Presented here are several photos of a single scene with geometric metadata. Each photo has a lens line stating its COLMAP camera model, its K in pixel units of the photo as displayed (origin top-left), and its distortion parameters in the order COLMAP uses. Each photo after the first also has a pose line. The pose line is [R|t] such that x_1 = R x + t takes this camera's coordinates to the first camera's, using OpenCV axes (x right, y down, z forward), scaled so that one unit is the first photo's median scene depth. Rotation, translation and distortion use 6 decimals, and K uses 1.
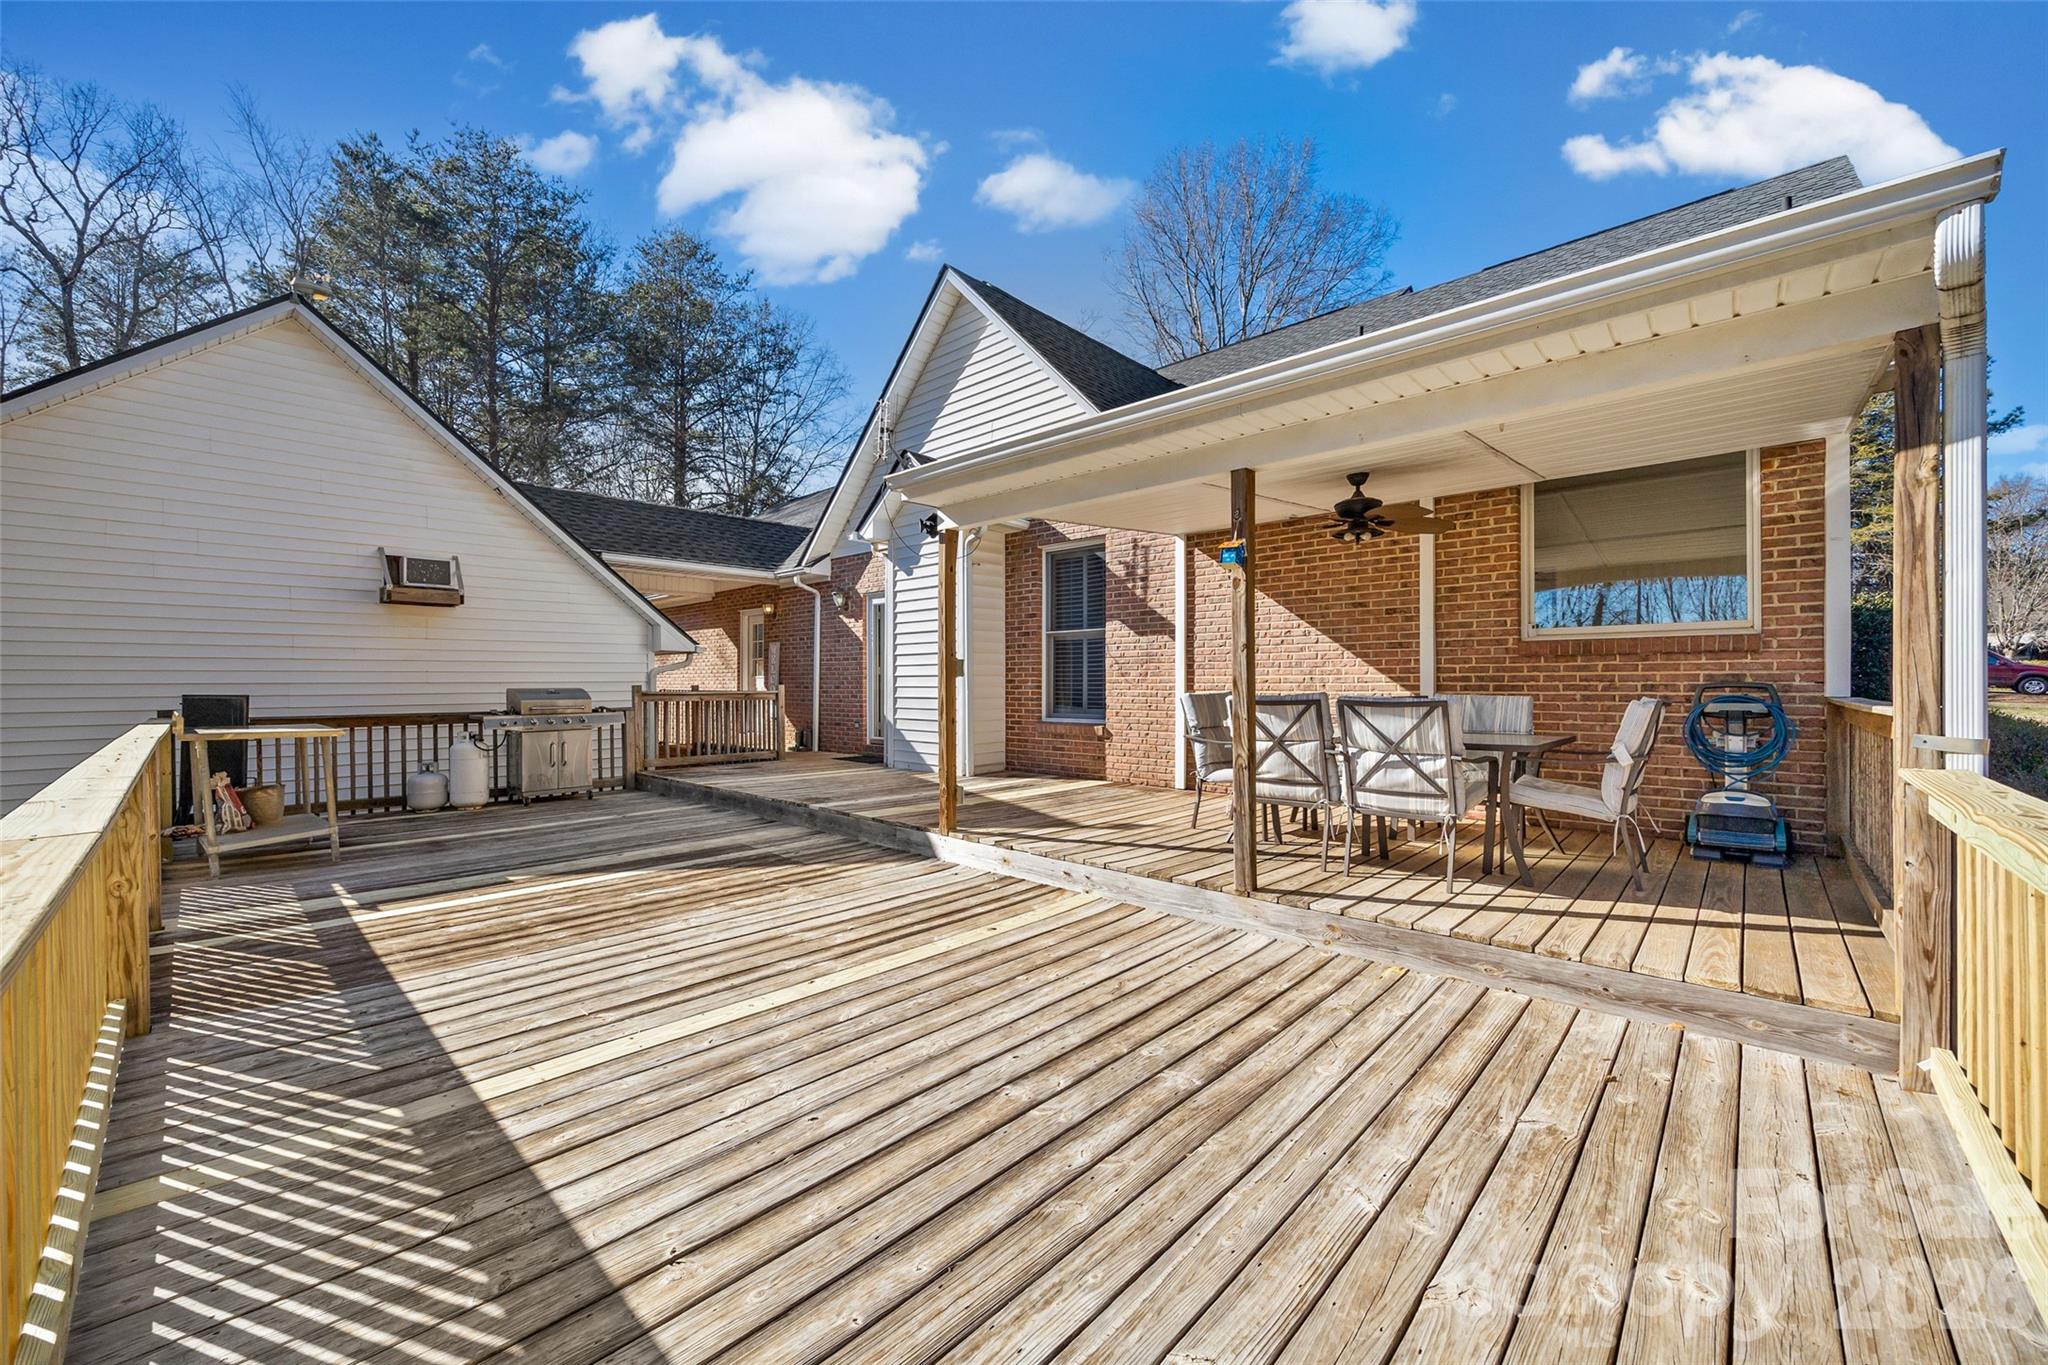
lens RADIAL K [[783.5, 0, 1019.5], [0, 783.5, 684.3], [0, 0, 1]] dist [-0.002283, 0.000383]
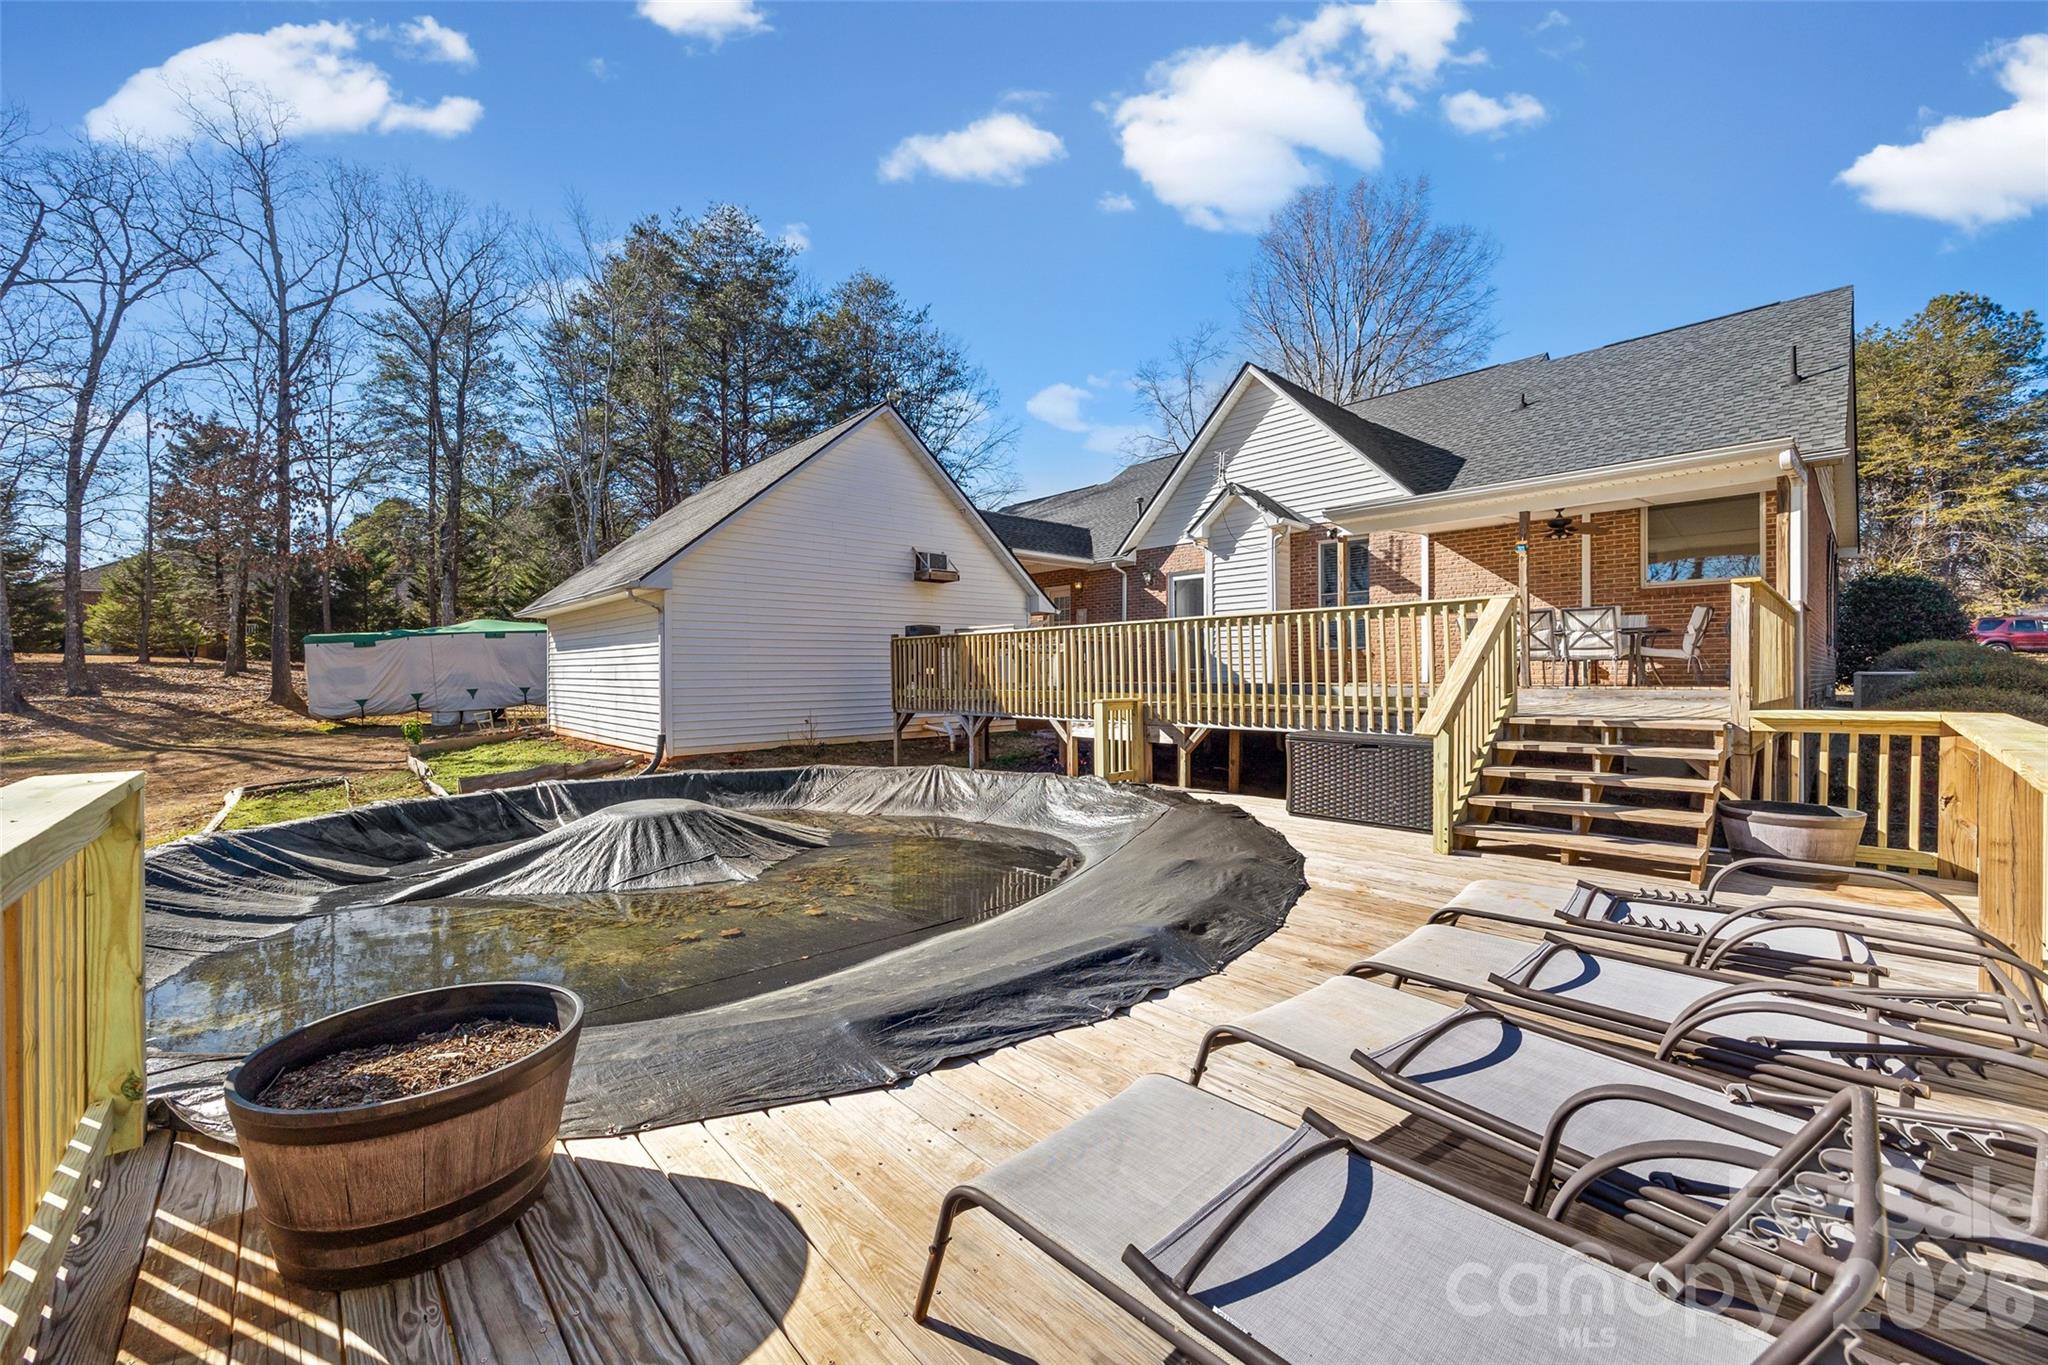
lens RADIAL K [[783.5, 0, 1023.8], [0, 783.5, 678.5], [0, 0, 1]] dist [-0.002283, 0.000383]
pose [[0.997568, -0.001904, -0.069670, -0.462054], [0.002391, 0.999973, 0.006912, 0.092741], [0.069655, -0.007061, 0.997546, -0.642695]]
